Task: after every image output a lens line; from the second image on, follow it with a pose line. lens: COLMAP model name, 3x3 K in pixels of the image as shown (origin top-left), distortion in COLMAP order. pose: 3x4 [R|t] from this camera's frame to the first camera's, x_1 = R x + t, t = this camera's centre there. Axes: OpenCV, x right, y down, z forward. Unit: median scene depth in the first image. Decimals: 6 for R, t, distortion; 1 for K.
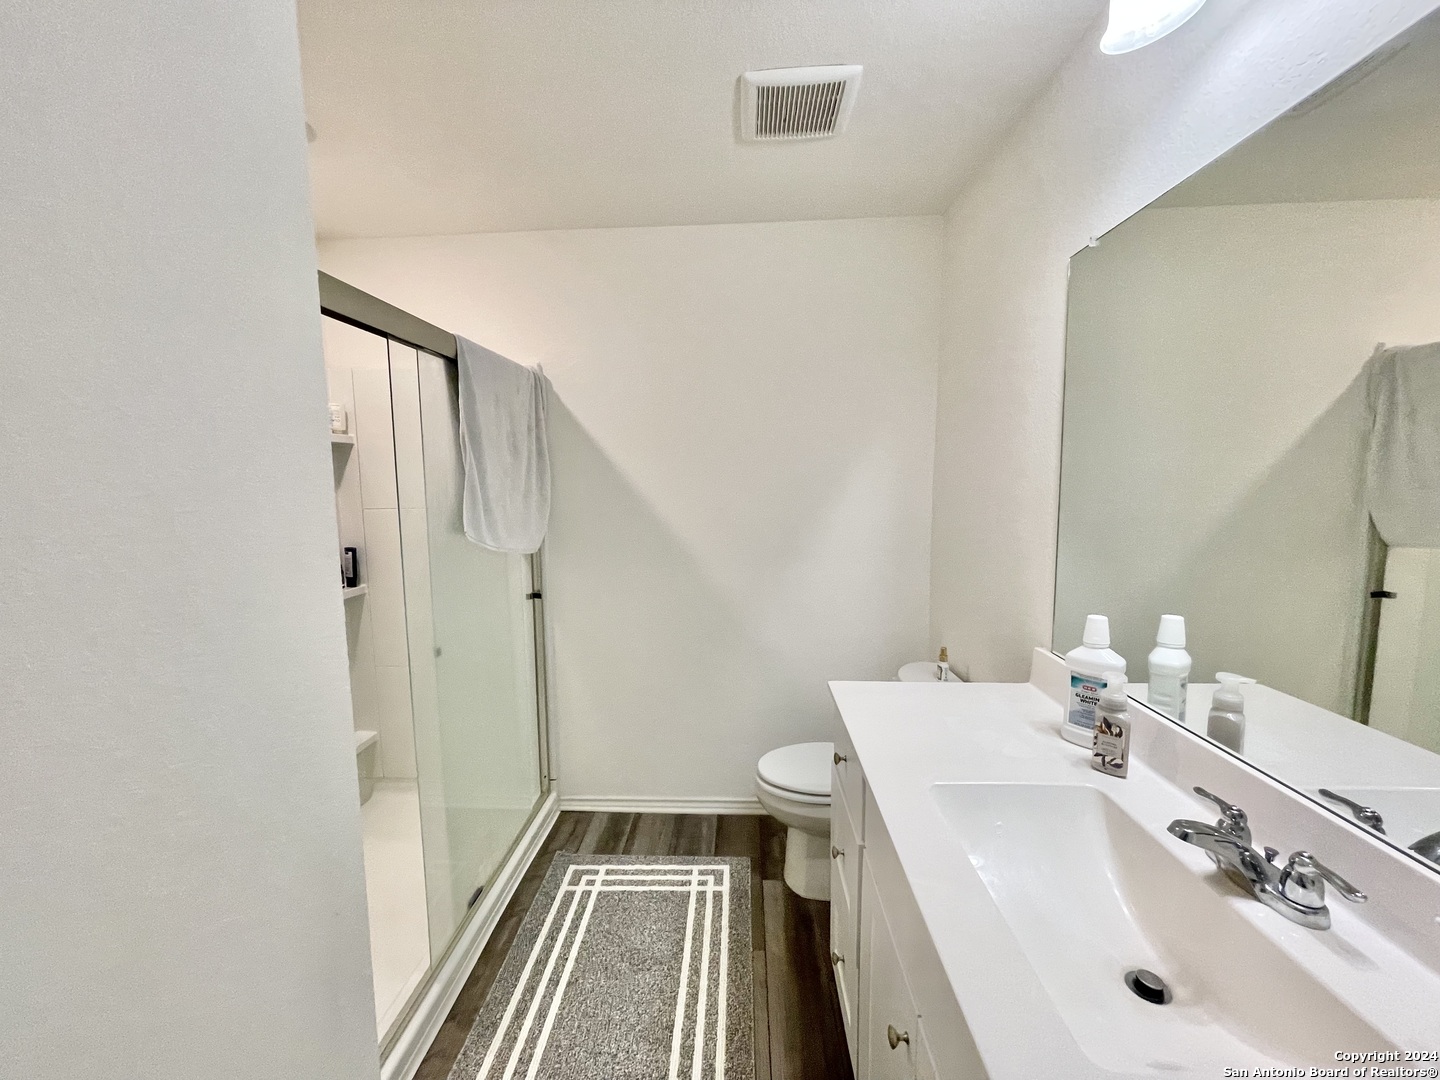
lens RADIAL K [[573.5, 0, 715.4], [0, 573.5, 536.9], [0, 0, 1]] dist [0.002845, -0.001085]
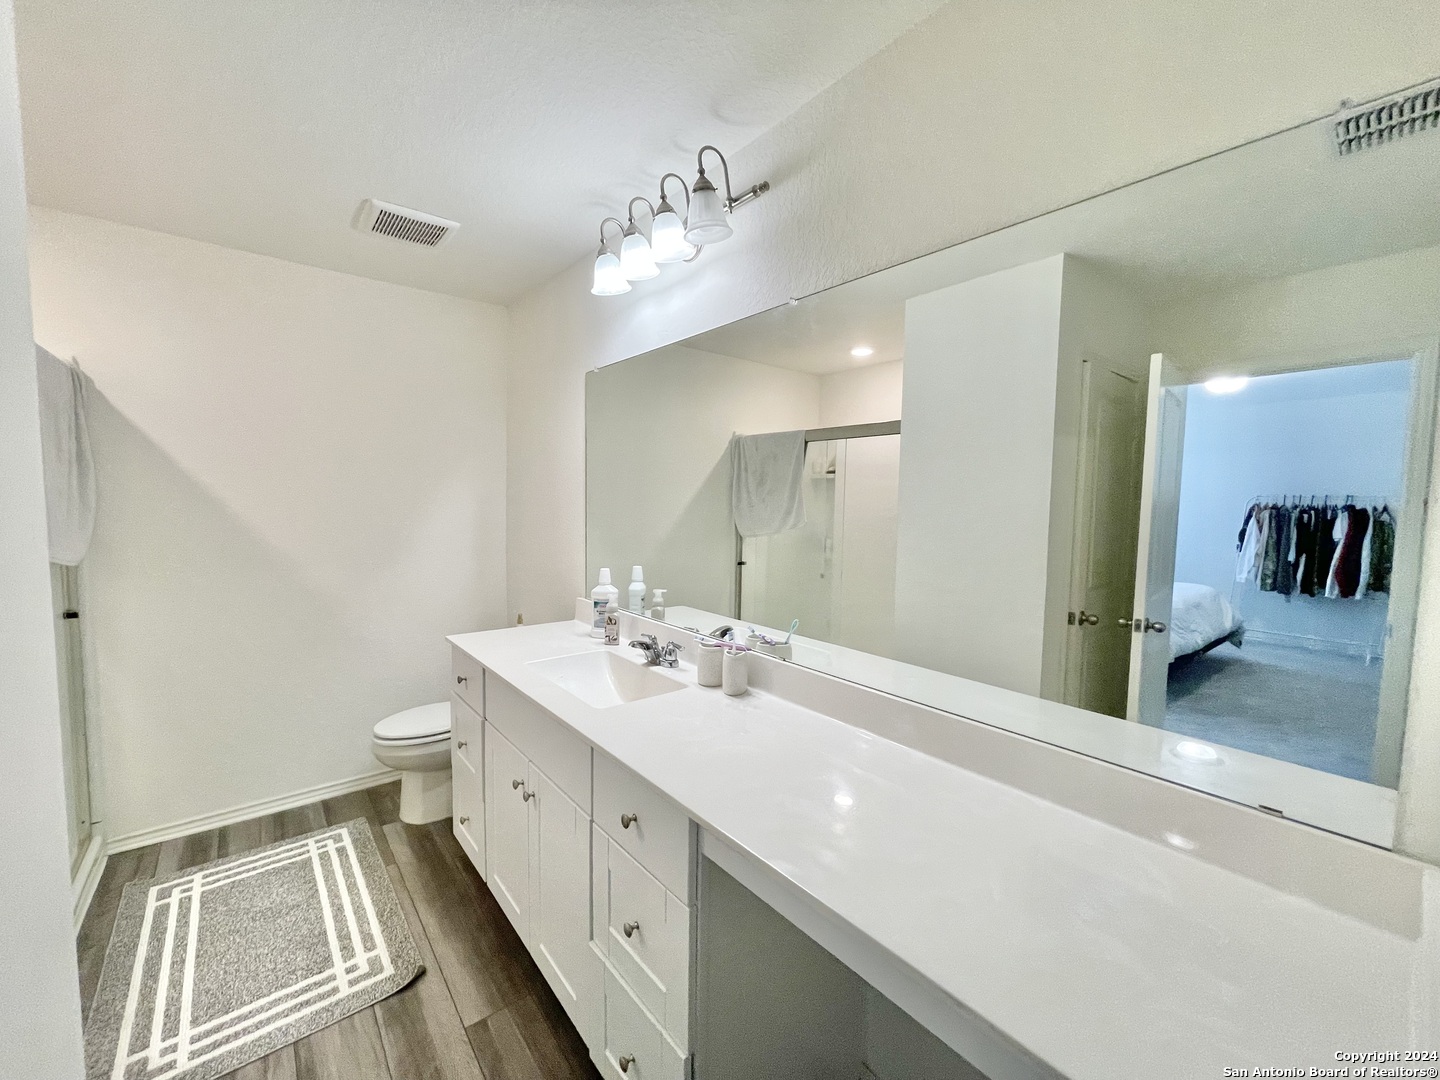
lens RADIAL K [[573.5, 0, 717.4], [0, 573.5, 538.5], [0, 0, 1]] dist [0.002845, -0.001085]
pose [[0.734432, -0.022406, 0.678313, -0.204214], [0.043741, 0.998940, -0.014364, 0.046868], [-0.677272, 0.040219, 0.734633, -0.382863]]
